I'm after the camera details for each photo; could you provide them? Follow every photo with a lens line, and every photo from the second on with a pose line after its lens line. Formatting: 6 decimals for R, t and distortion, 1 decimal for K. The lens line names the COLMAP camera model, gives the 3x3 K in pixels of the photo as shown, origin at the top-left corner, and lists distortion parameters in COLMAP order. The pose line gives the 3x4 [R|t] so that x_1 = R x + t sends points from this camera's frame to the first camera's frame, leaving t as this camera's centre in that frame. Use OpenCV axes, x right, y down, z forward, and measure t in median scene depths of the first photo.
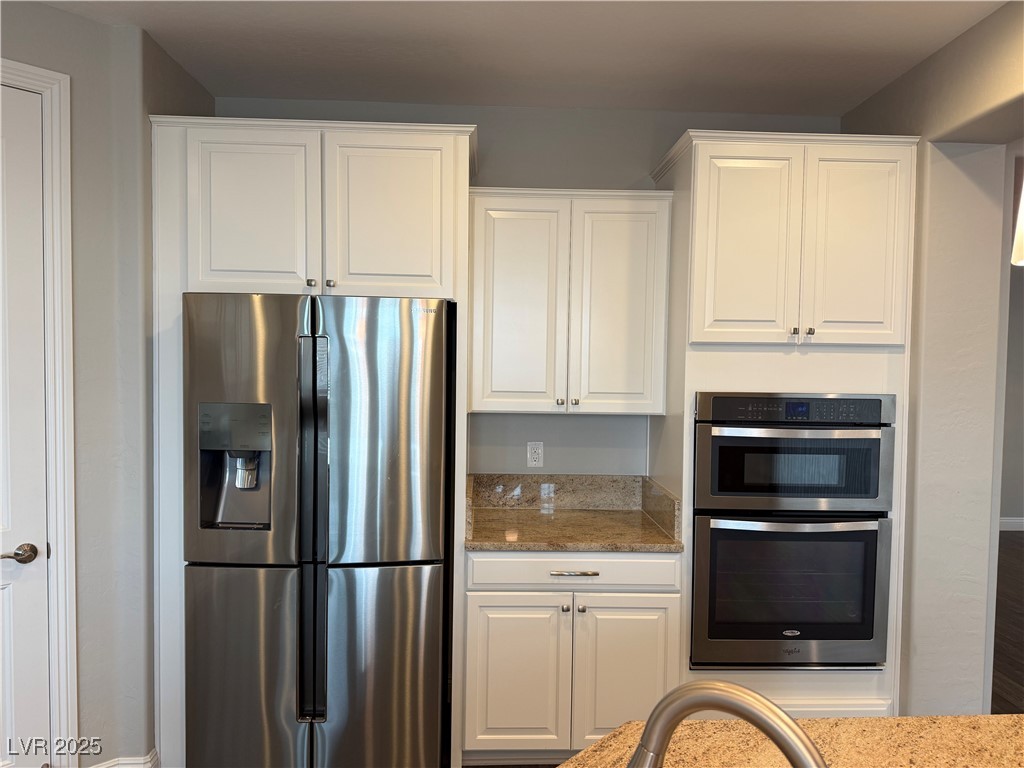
lens RADIAL K [[737.1, 0, 509.5], [0, 737.1, 383.0], [0, 0, 1]] dist [0.096526, -0.092398]
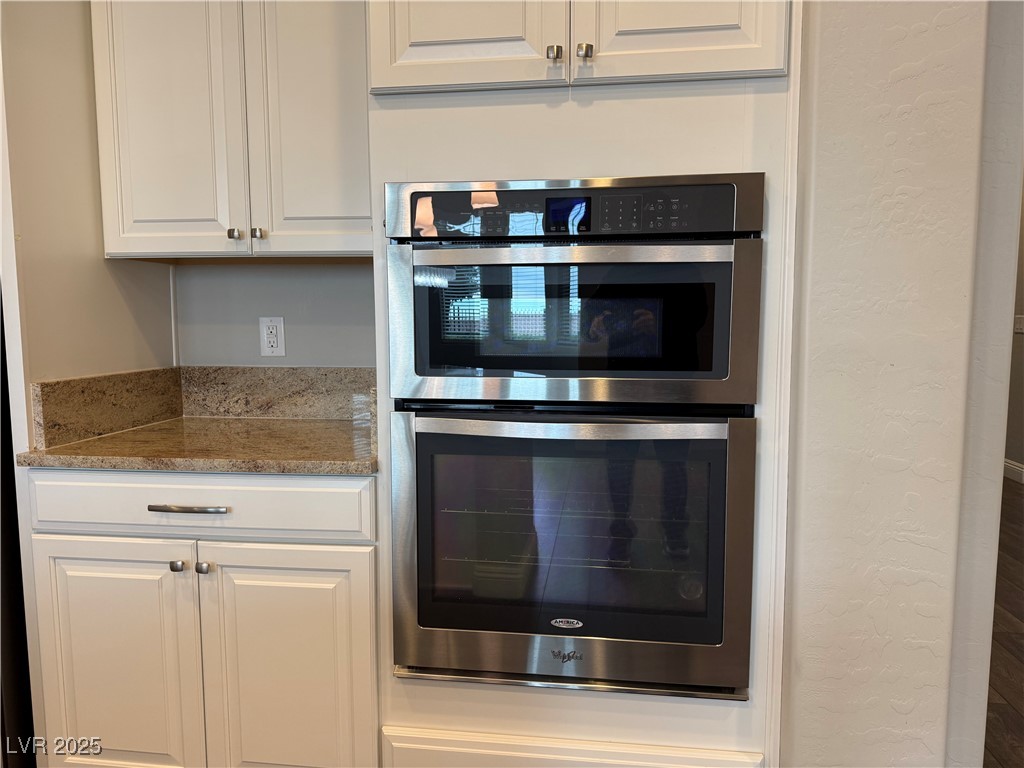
lens RADIAL K [[737.1, 0, 513.7], [0, 737.1, 390.6], [0, 0, 1]] dist [0.096526, -0.092398]
pose [[0.982166, 0.000539, -0.188013, 0.443940], [0.010061, 0.998412, 0.055424, 0.132041], [0.187745, -0.056328, 0.980601, 0.467900]]
